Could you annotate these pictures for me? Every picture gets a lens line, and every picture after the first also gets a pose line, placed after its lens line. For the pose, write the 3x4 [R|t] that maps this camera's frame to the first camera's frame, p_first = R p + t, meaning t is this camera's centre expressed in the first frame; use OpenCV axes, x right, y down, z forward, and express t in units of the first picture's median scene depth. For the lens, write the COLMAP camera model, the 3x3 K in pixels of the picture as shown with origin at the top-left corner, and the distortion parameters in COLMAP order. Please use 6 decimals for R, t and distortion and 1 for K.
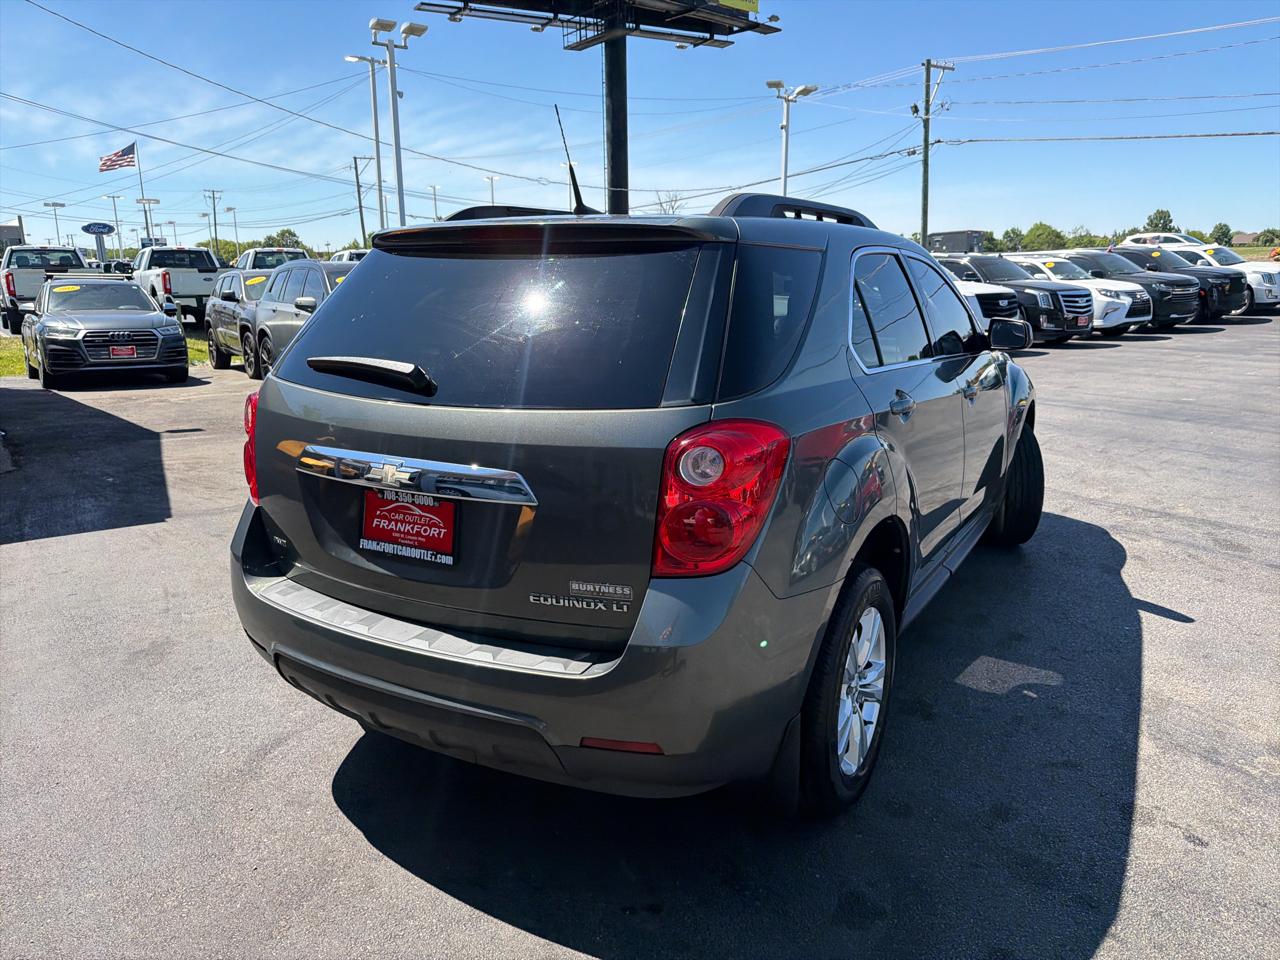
lens RADIAL K [[905.5, 0, 646.6], [0, 905.5, 468.9], [0, 0, 1]] dist [0.016854, -0.030228]
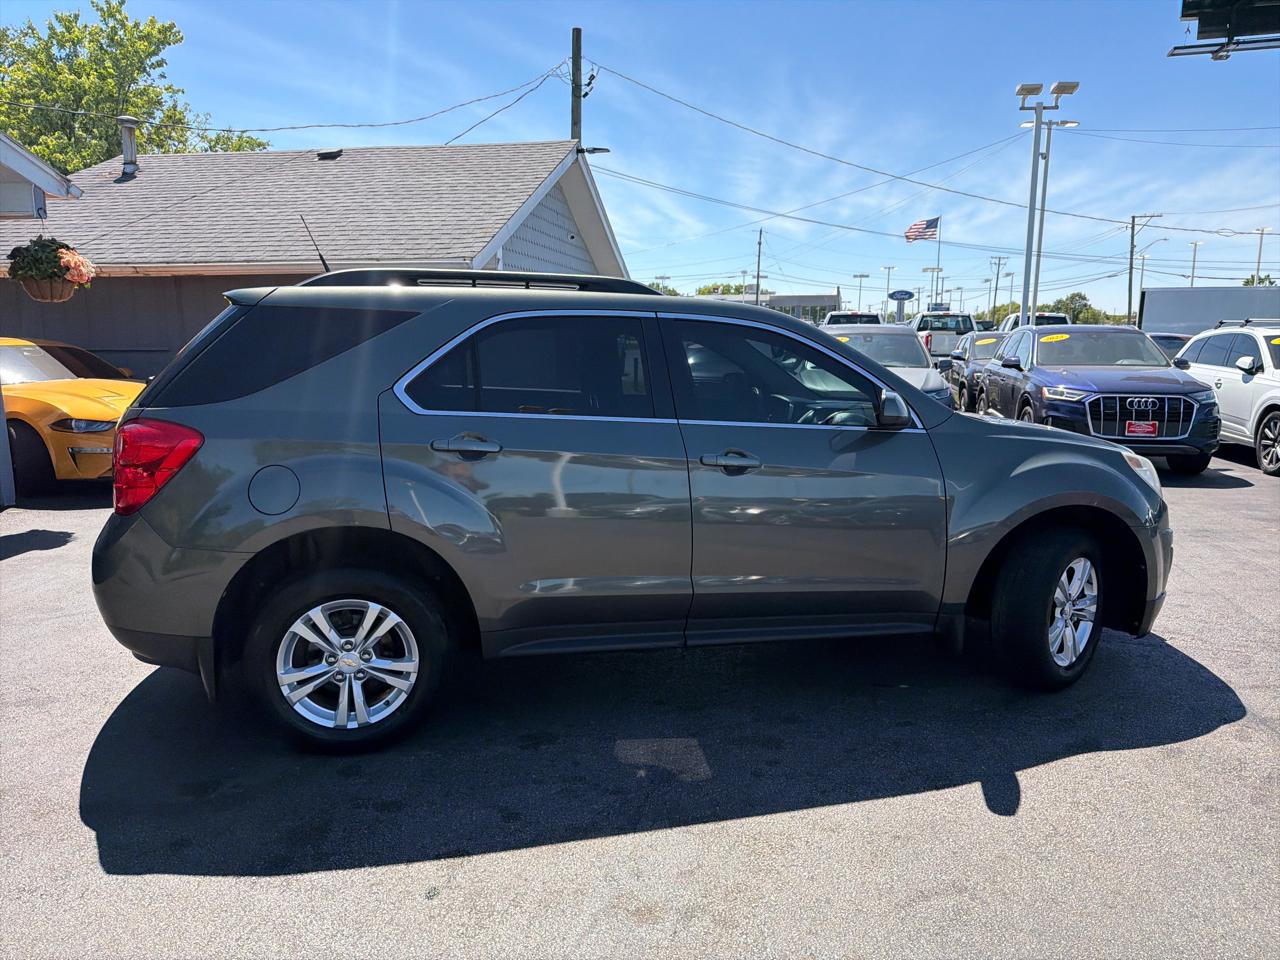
lens RADIAL K [[905.5, 0, 646.2], [0, 905.5, 483.0], [0, 0, 1]] dist [0.016854, -0.030228]
pose [[0.685905, 0.131349, -0.715739, 0.196481], [-0.168501, 0.985511, 0.019379, -0.013133], [0.707914, 0.107310, 0.698099, 0.057572]]
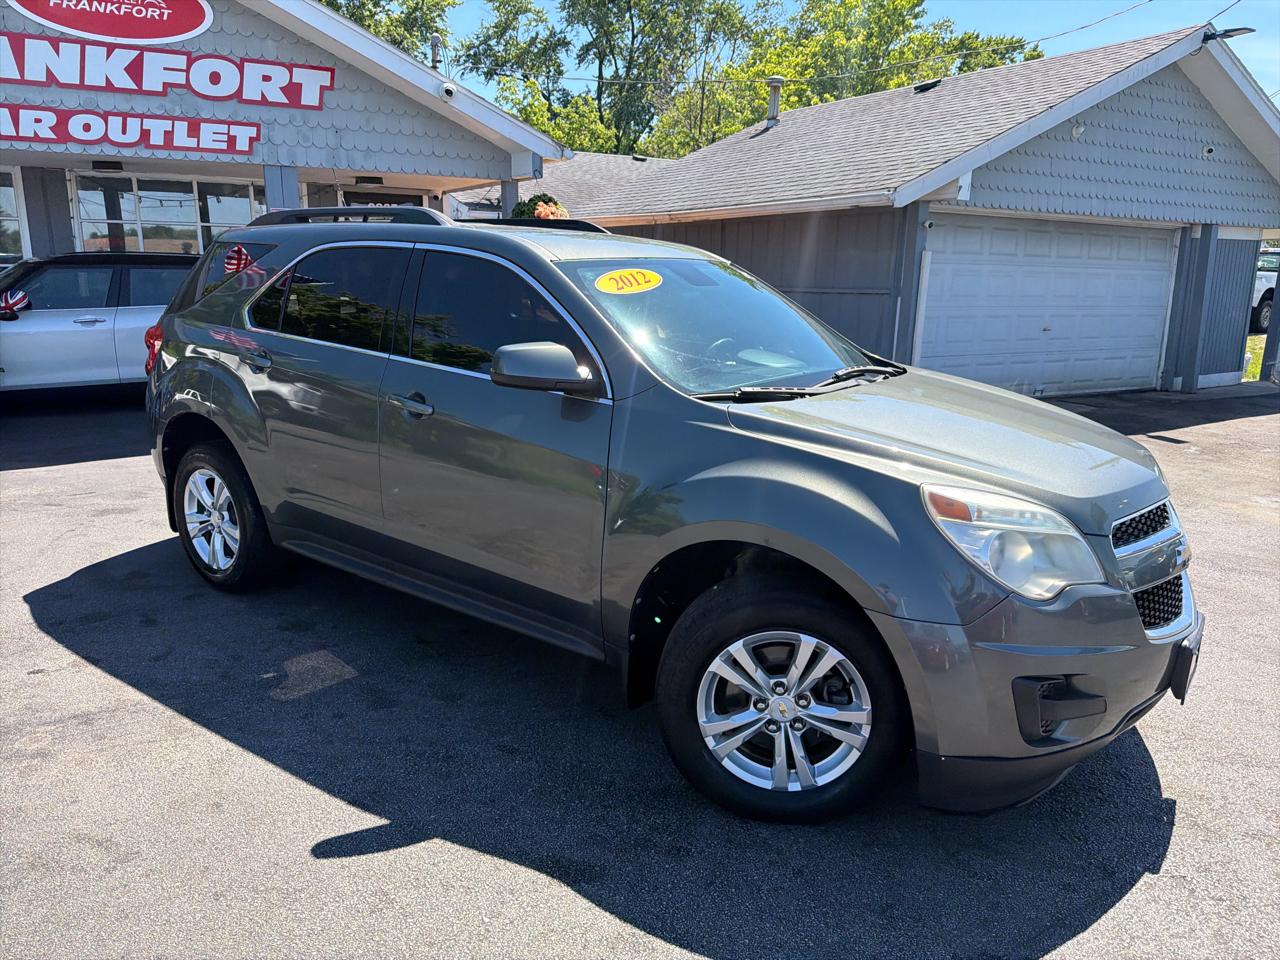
lens RADIAL K [[905.5, 0, 642.9], [0, 905.5, 475.8], [0, 0, 1]] dist [0.016854, -0.030228]
pose [[-0.117286, 0.231729, -0.965684, 0.242801], [-0.230812, 0.939407, 0.253456, -0.059691], [0.965904, 0.252619, -0.056694, 0.260998]]
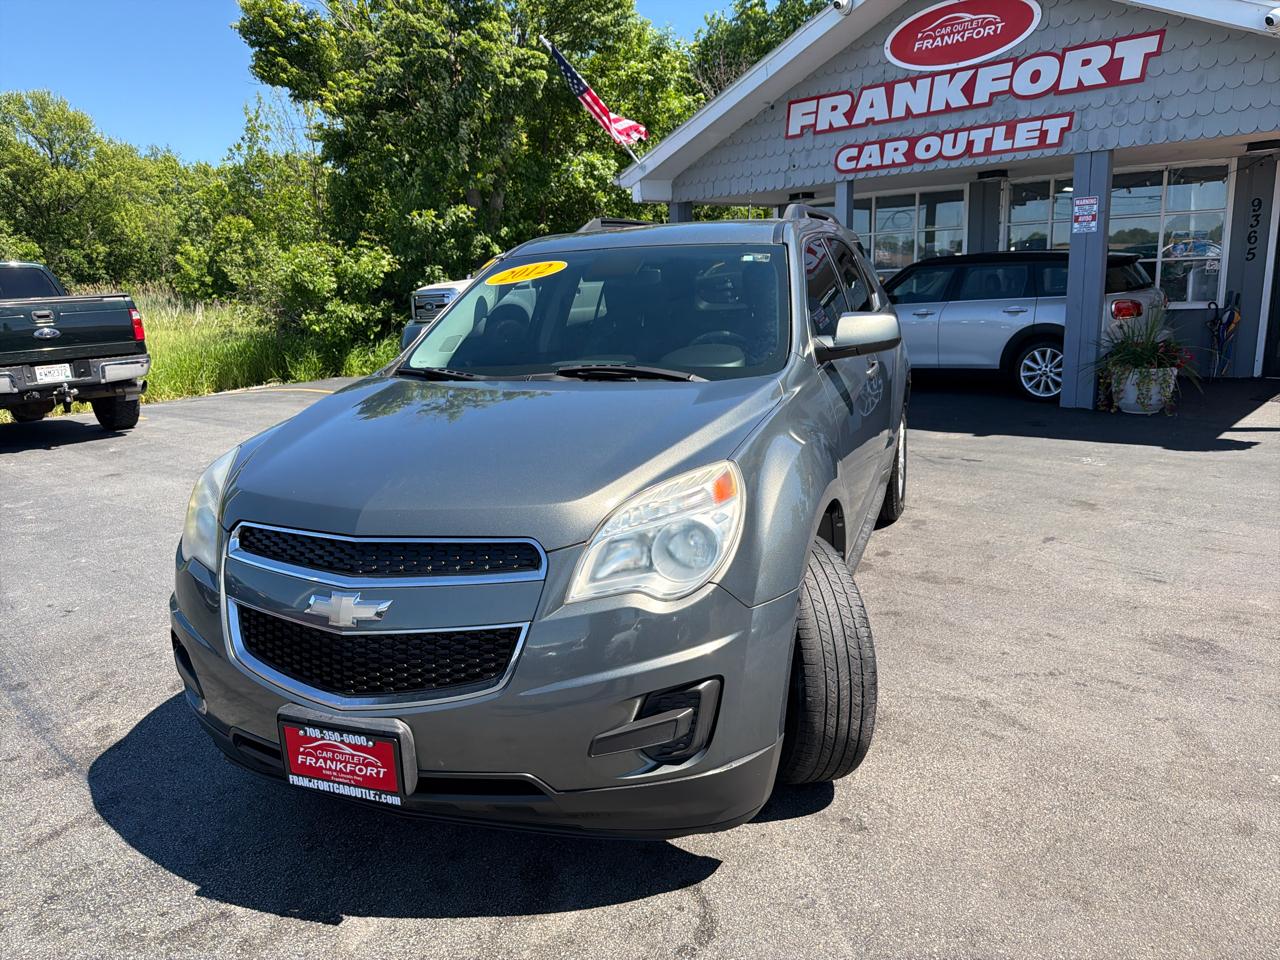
lens RADIAL K [[905.5, 0, 645.2], [0, 905.5, 480.6], [0, 0, 1]] dist [0.016854, -0.030228]
pose [[-0.983398, 0.085786, -0.159902, 0.075677], [0.010255, 0.906060, 0.423024, -0.092495], [0.181170, 0.414362, -0.891898, 0.438036]]
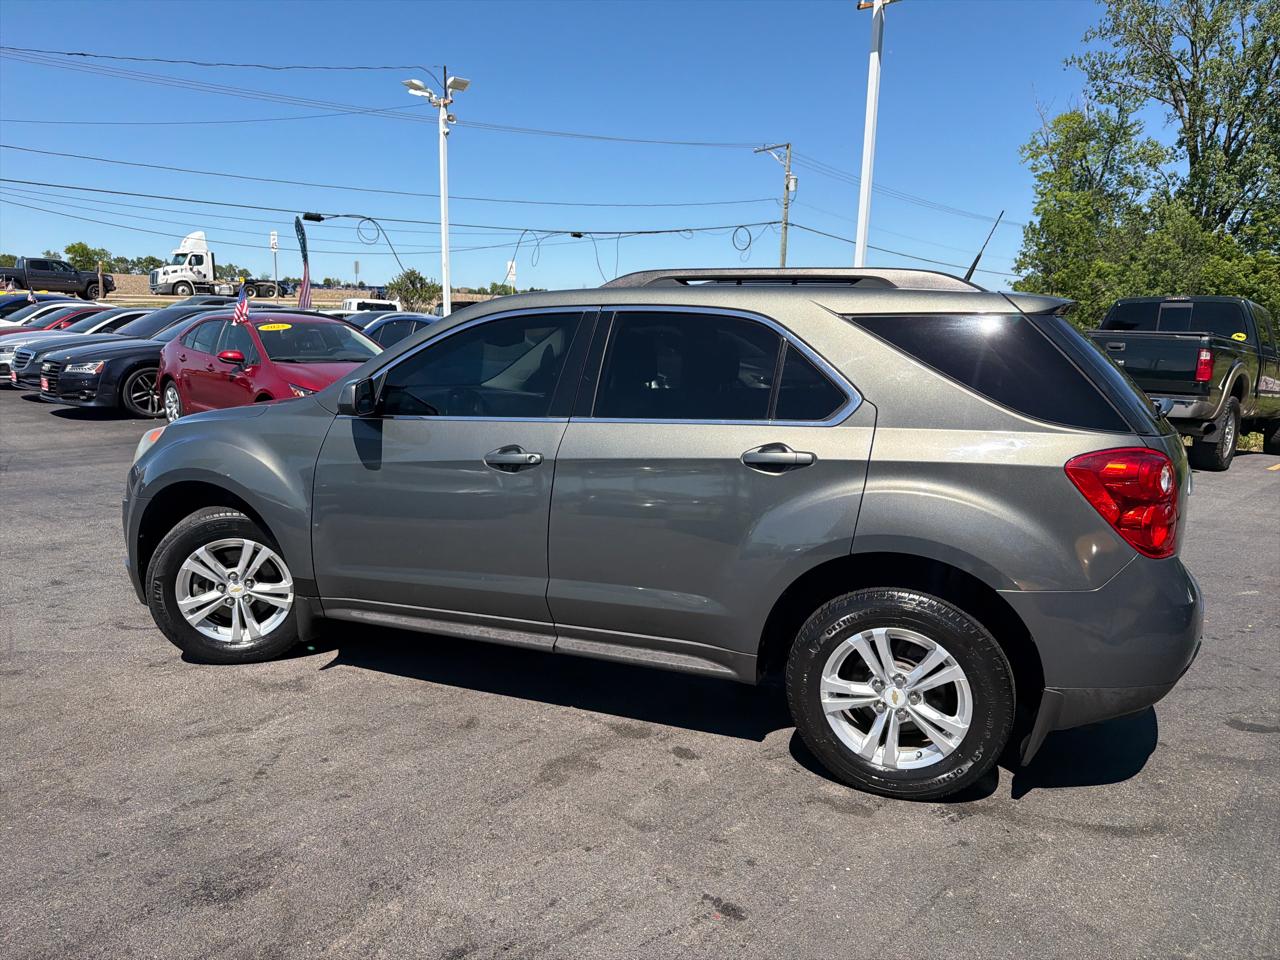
lens RADIAL K [[905.5, 0, 644.4], [0, 905.5, 481.3], [0, 0, 1]] dist [0.016854, -0.030228]
pose [[-0.153238, -0.179030, 0.971837, -0.196040], [0.189389, 0.959901, 0.206694, -0.055522], [-0.969871, 0.215728, -0.113187, 0.245831]]
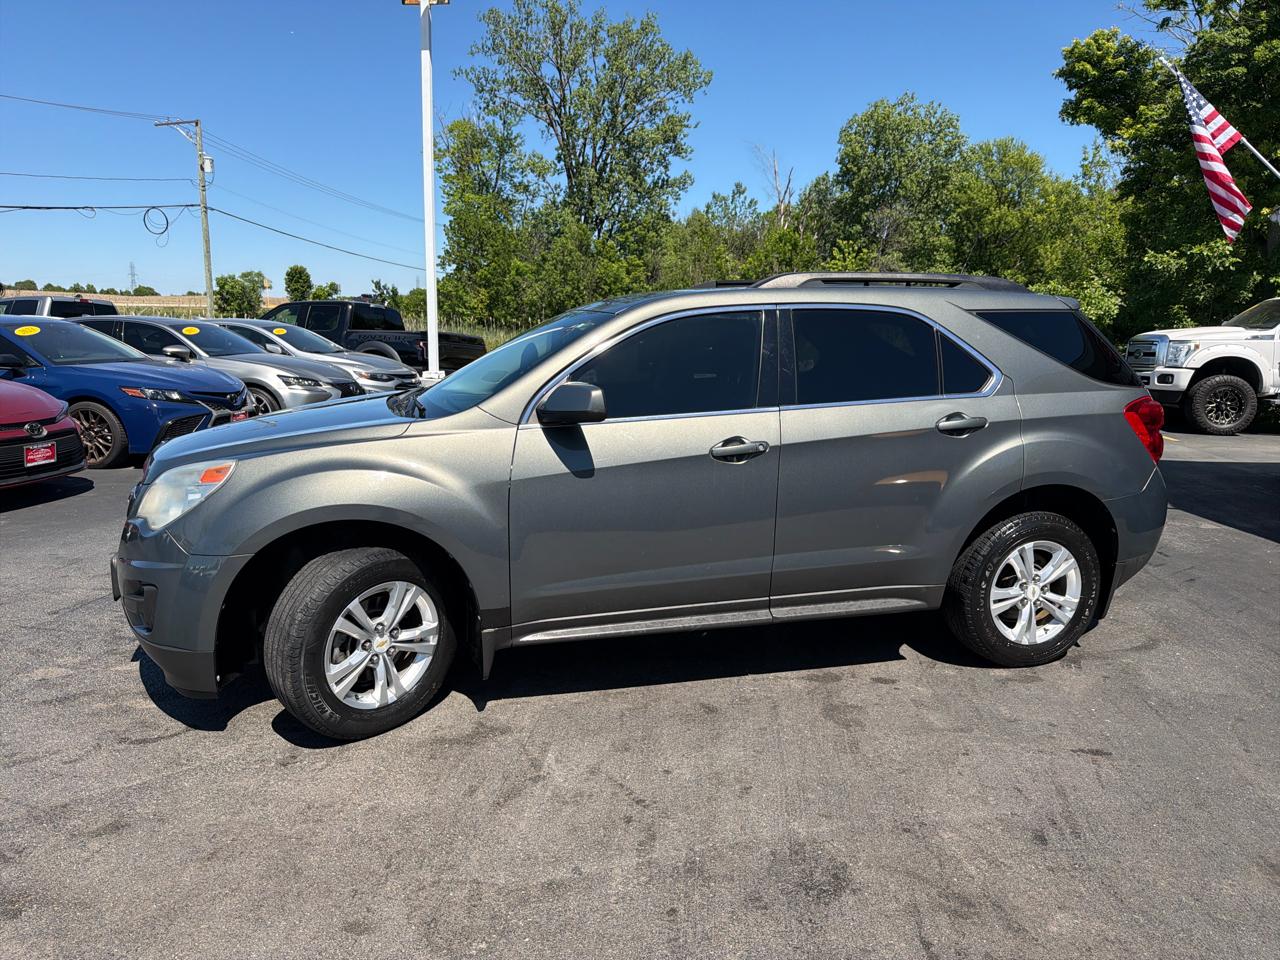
lens RADIAL K [[905.5, 0, 646.4], [0, 905.5, 482.4], [0, 0, 1]] dist [0.016854, -0.030228]
pose [[-0.713177, -0.131181, 0.688600, -0.132969], [0.138023, 0.936824, 0.321418, -0.085892], [-0.687261, 0.324271, -0.650016, 0.393836]]
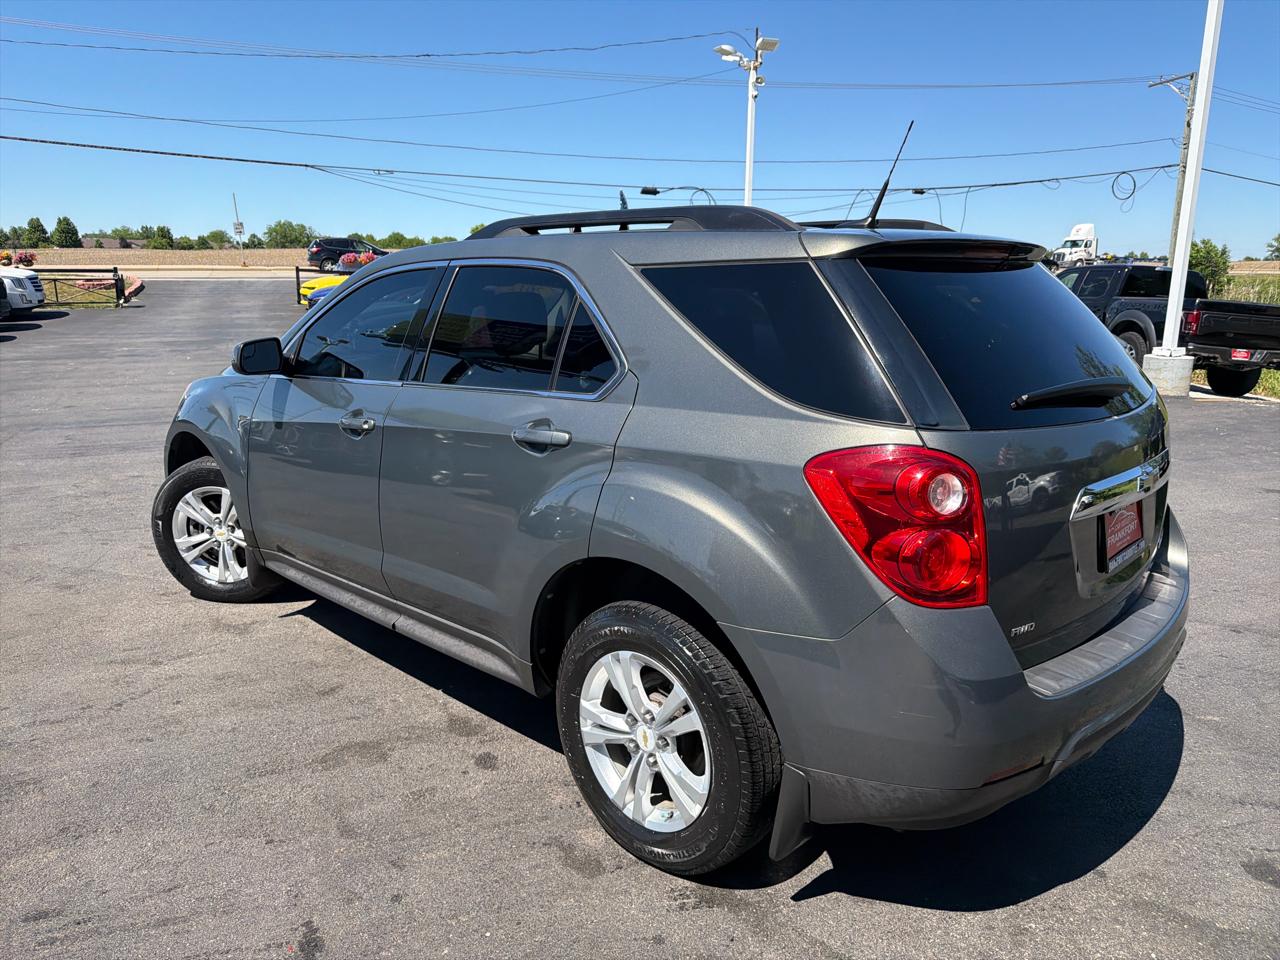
lens RADIAL K [[905.5, 0, 644.7], [0, 905.5, 469.5], [0, 0, 1]] dist [0.016854, -0.030228]
pose [[0.240761, -0.198566, 0.950055, -0.168371], [0.201603, 0.967731, 0.151171, -0.033645], [-0.949416, 0.155138, 0.273024, 0.149562]]
